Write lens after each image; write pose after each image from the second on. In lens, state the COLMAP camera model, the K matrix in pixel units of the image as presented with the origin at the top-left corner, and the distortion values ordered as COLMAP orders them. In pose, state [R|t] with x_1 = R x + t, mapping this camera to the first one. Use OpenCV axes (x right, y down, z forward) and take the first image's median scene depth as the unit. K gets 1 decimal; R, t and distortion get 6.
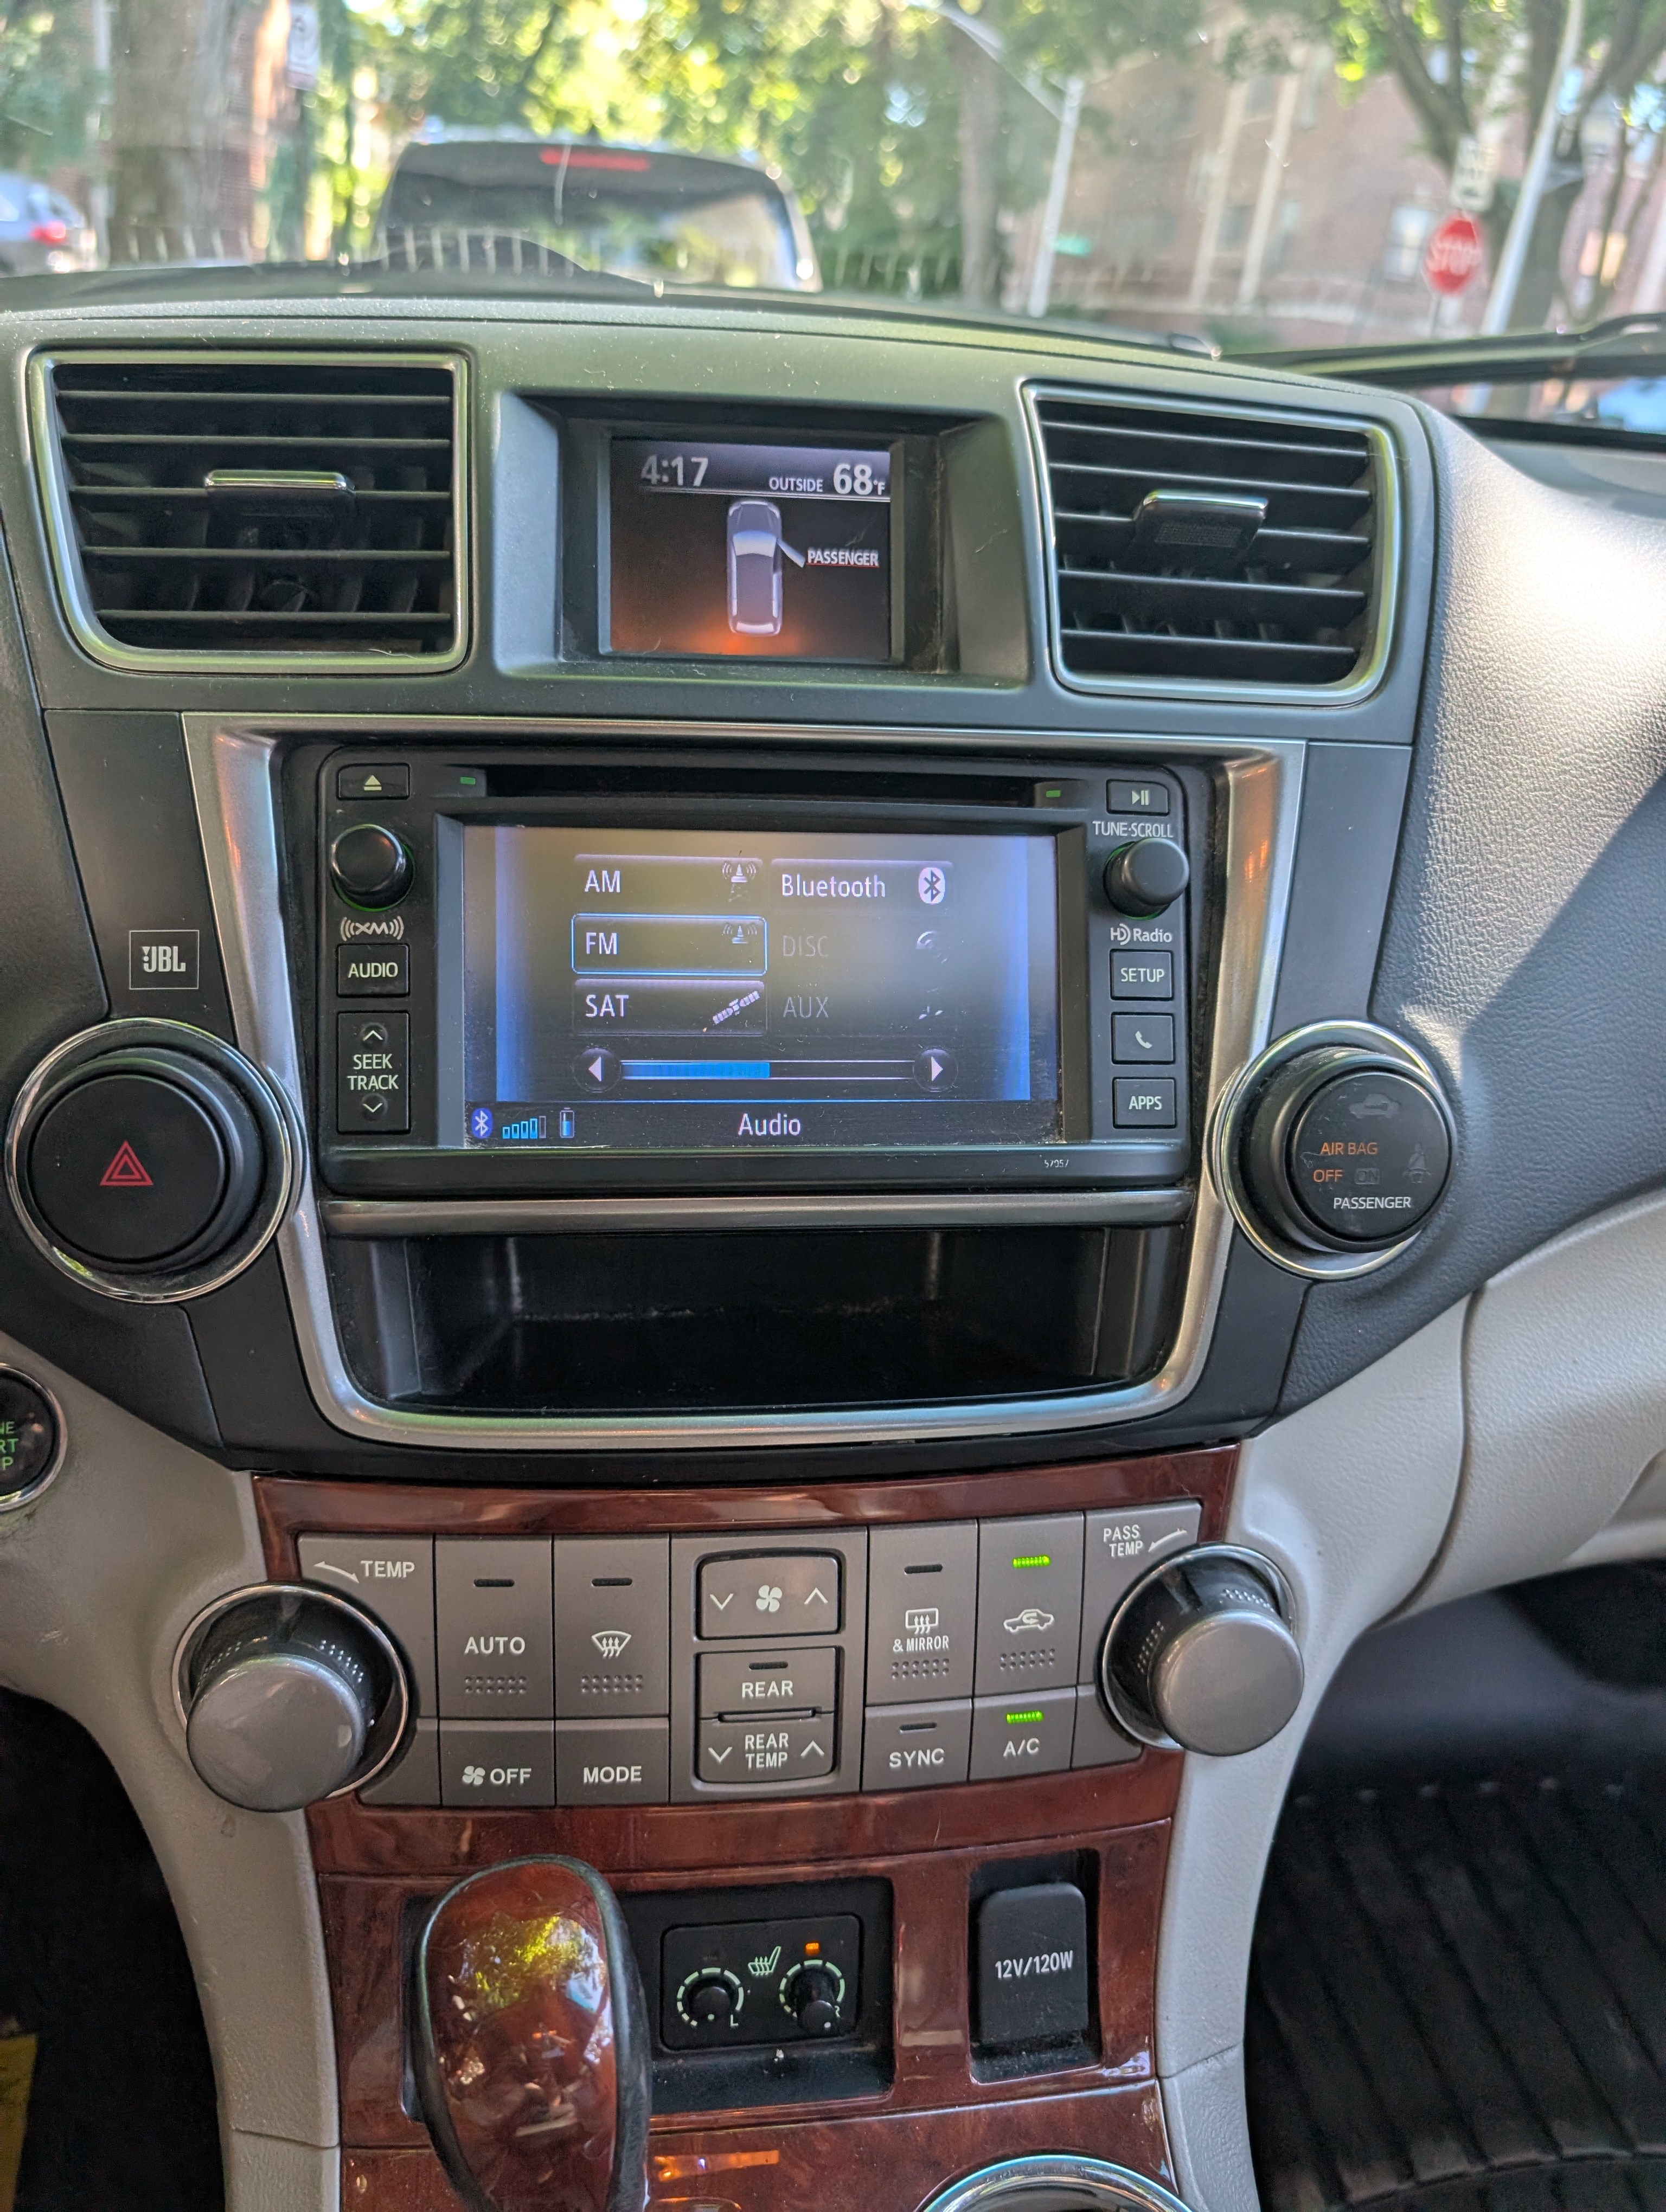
lens RADIAL K [[1624.7, 0, 820.6], [0, 1624.7, 1125.3], [0, 0, 1]] dist [0.012862, -0.013035]
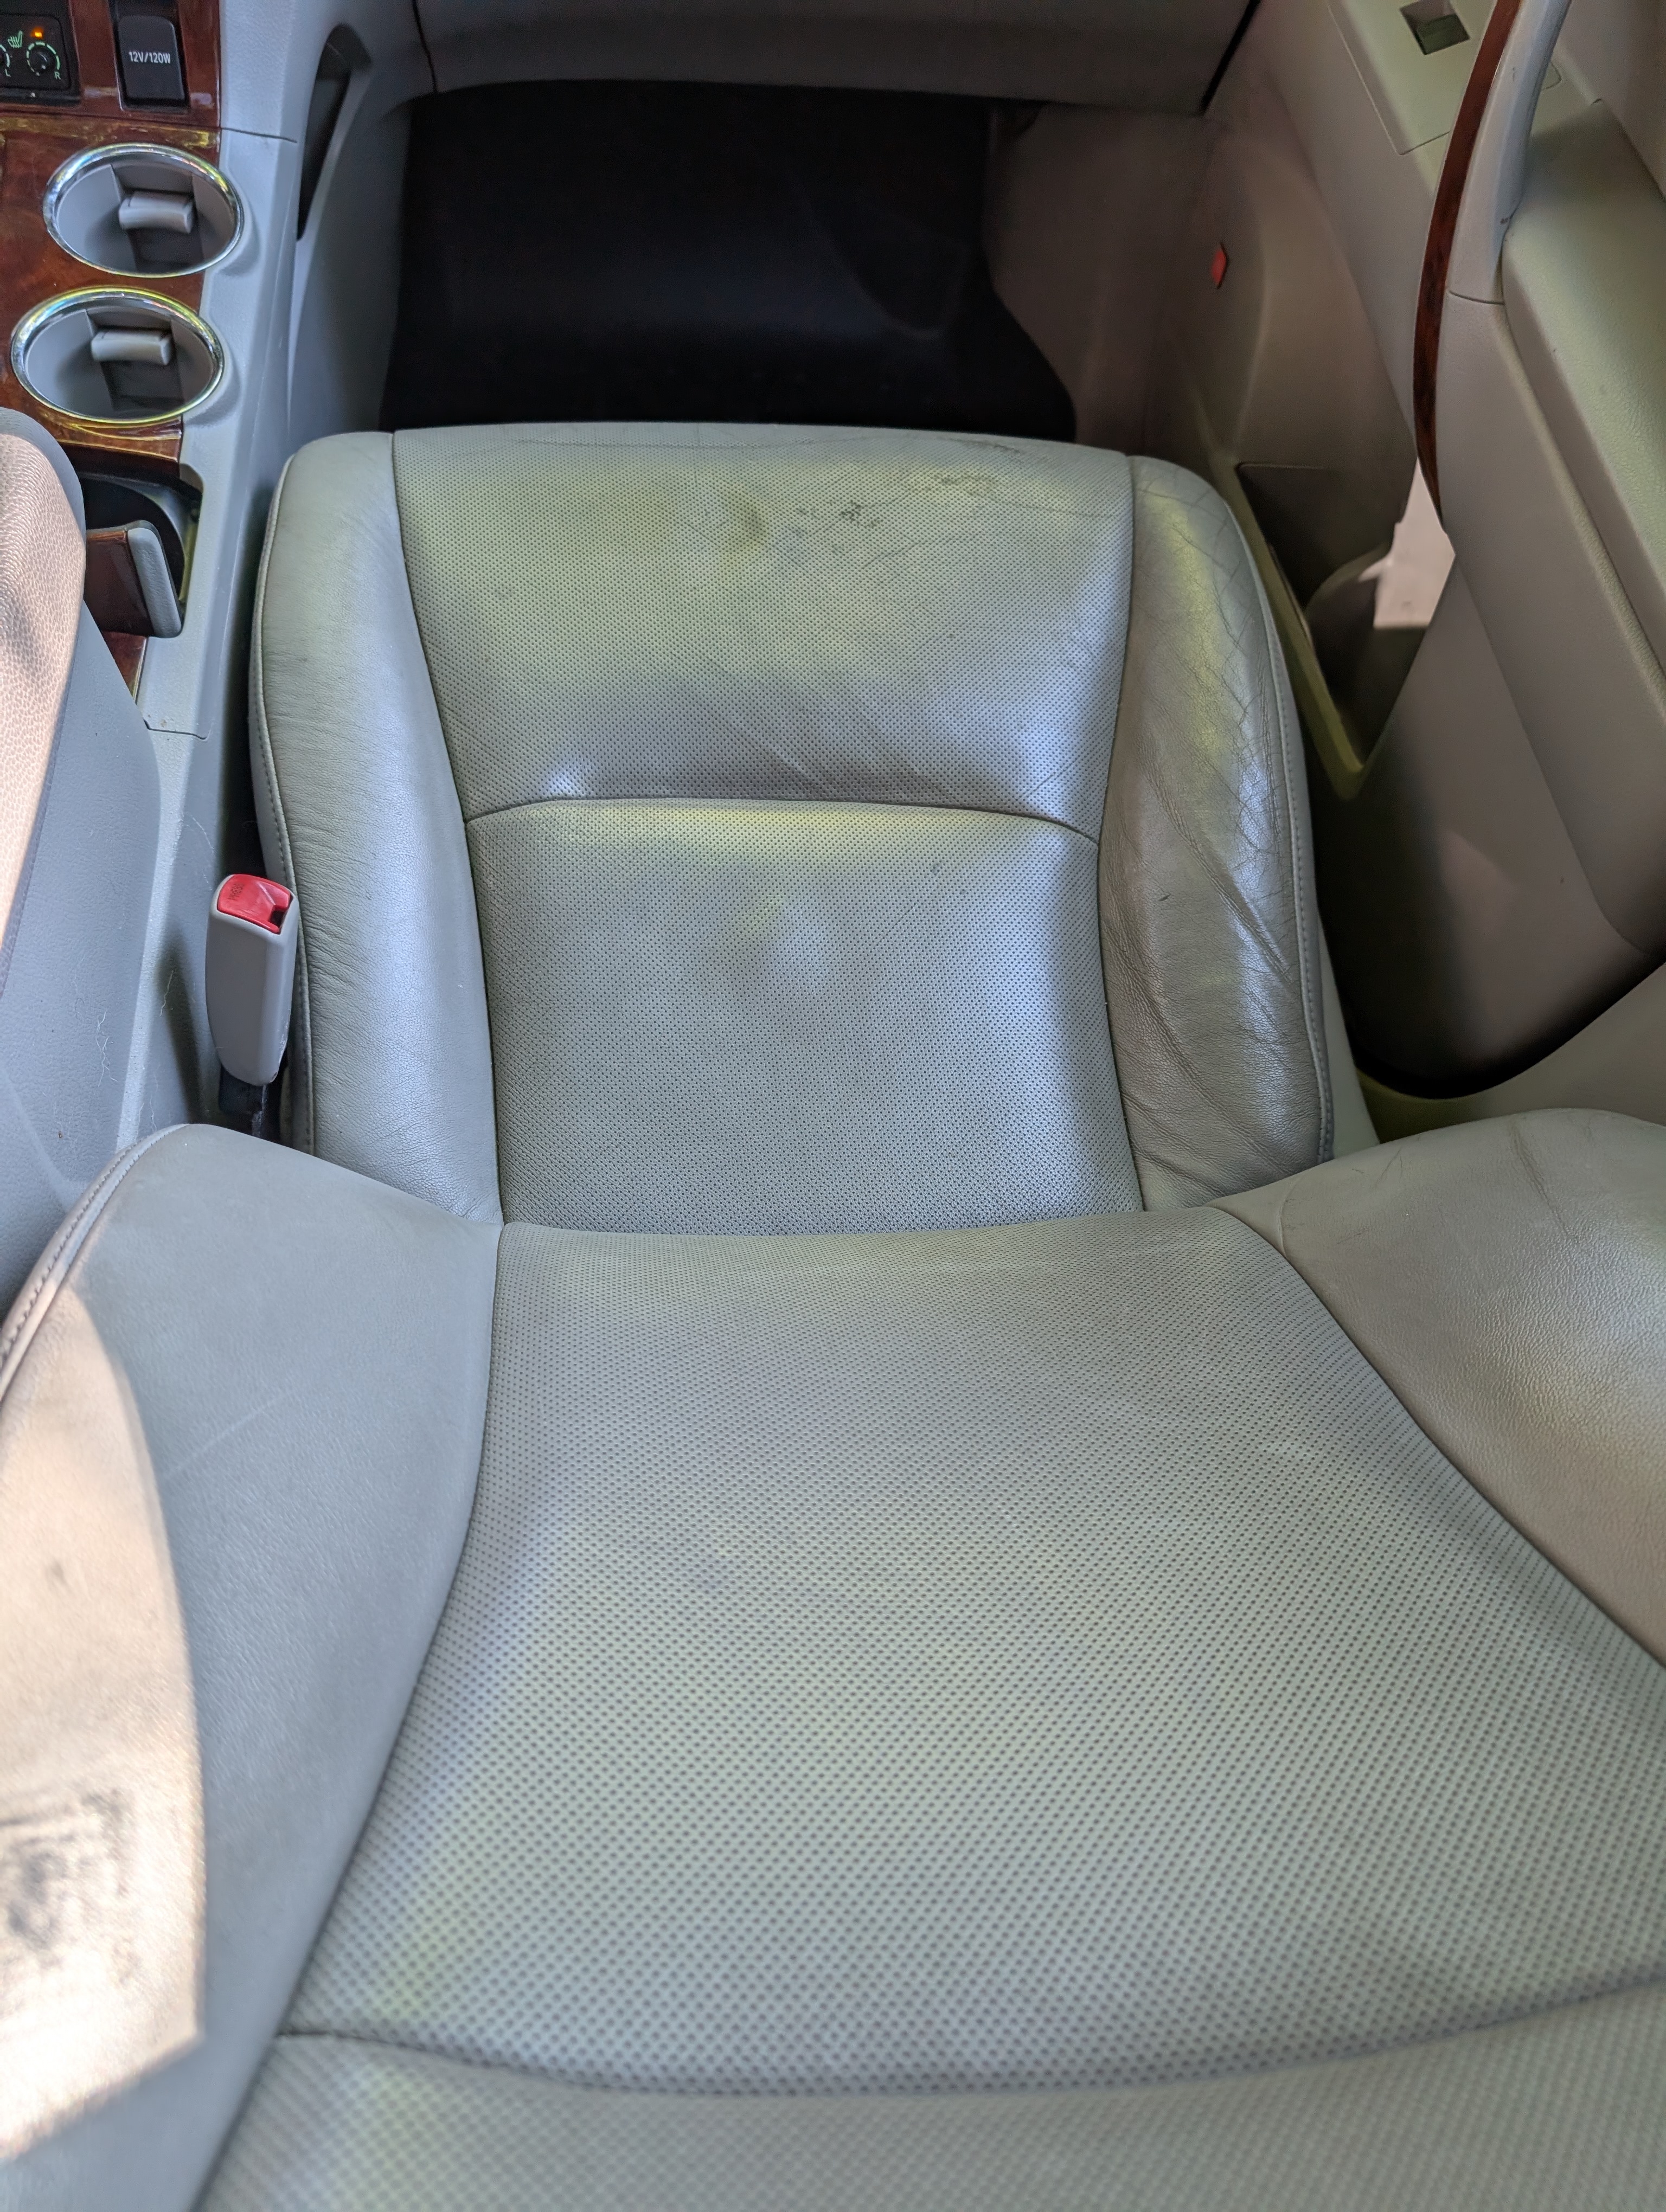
lens RADIAL K [[1624.7, 0, 834.2], [0, 1624.7, 1098.8], [0, 0, 1]] dist [0.012862, -0.013035]
pose [[0.998660, 0.046932, 0.021799, 1.070069], [-0.051682, 0.883484, 0.465601, 0.701603], [0.002593, -0.466104, 0.884726, -1.552829]]
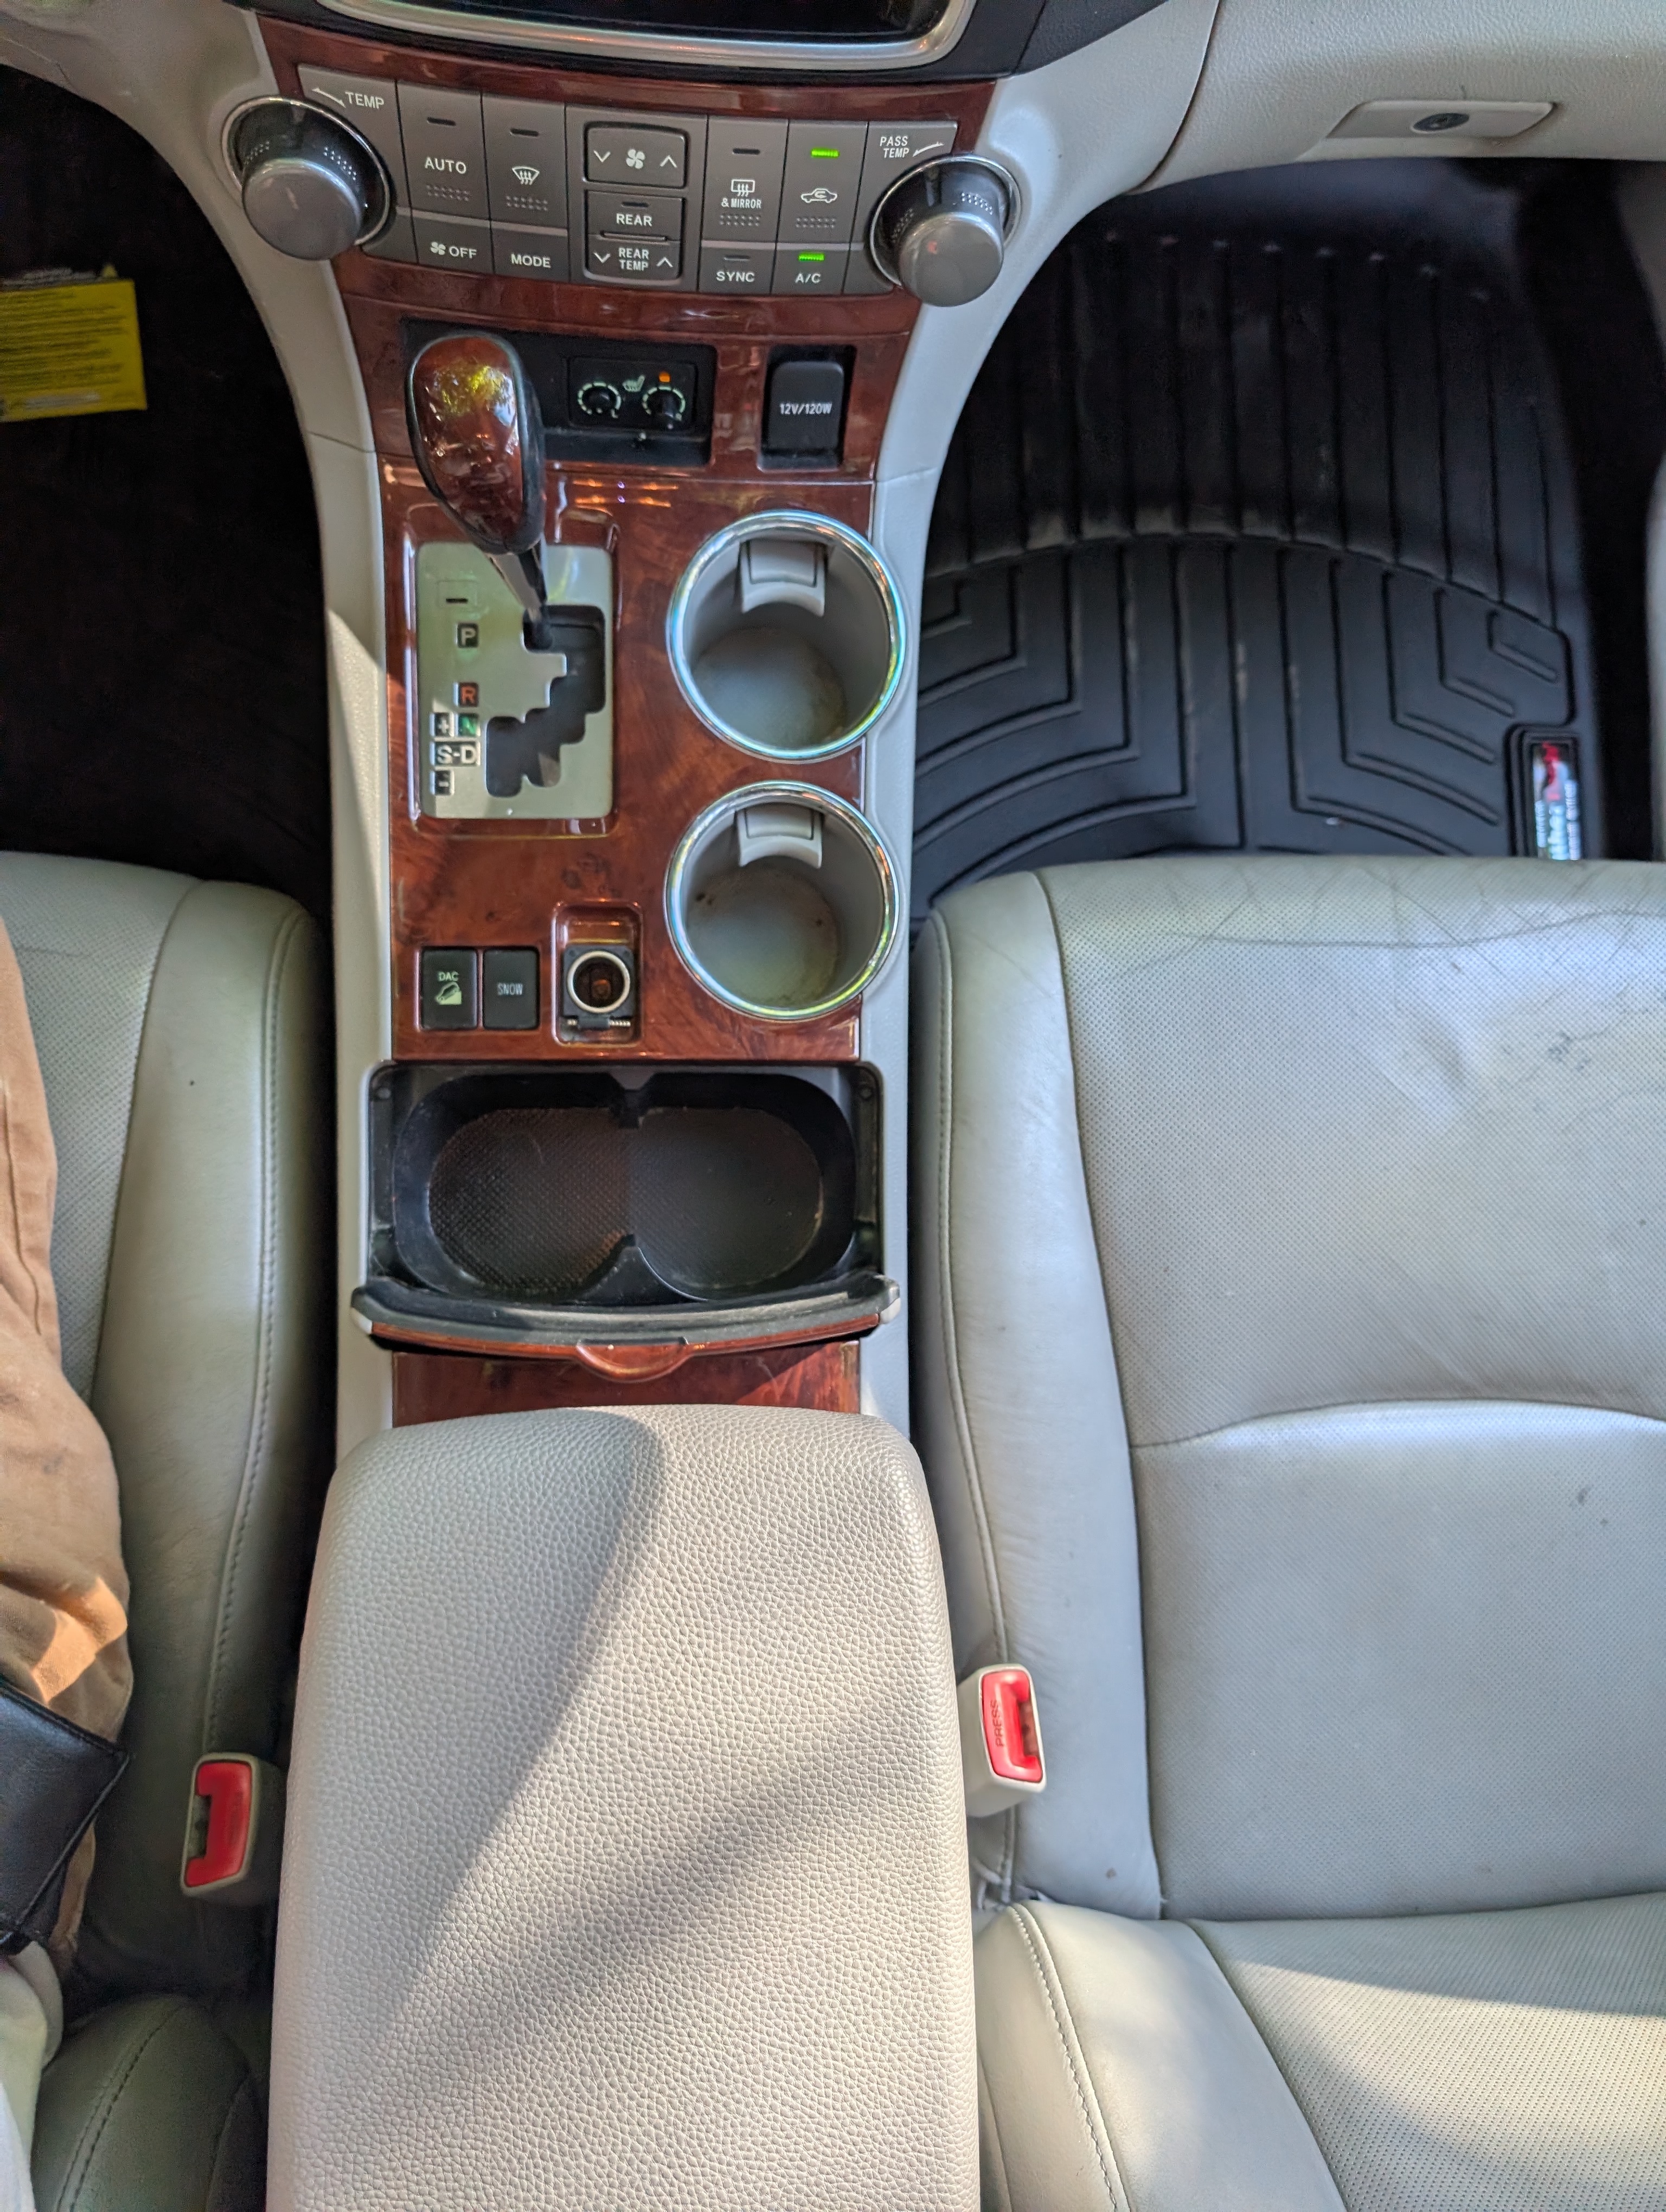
lens RADIAL K [[1624.7, 0, 826.2], [0, 1624.7, 1072.6], [0, 0, 1]] dist [0.012862, -0.013035]
pose [[0.990882, 0.123837, 0.053077, 0.151867], [-0.114728, 0.568990, 0.814302, -0.419836], [0.070640, -0.812967, 0.578010, -0.451131]]
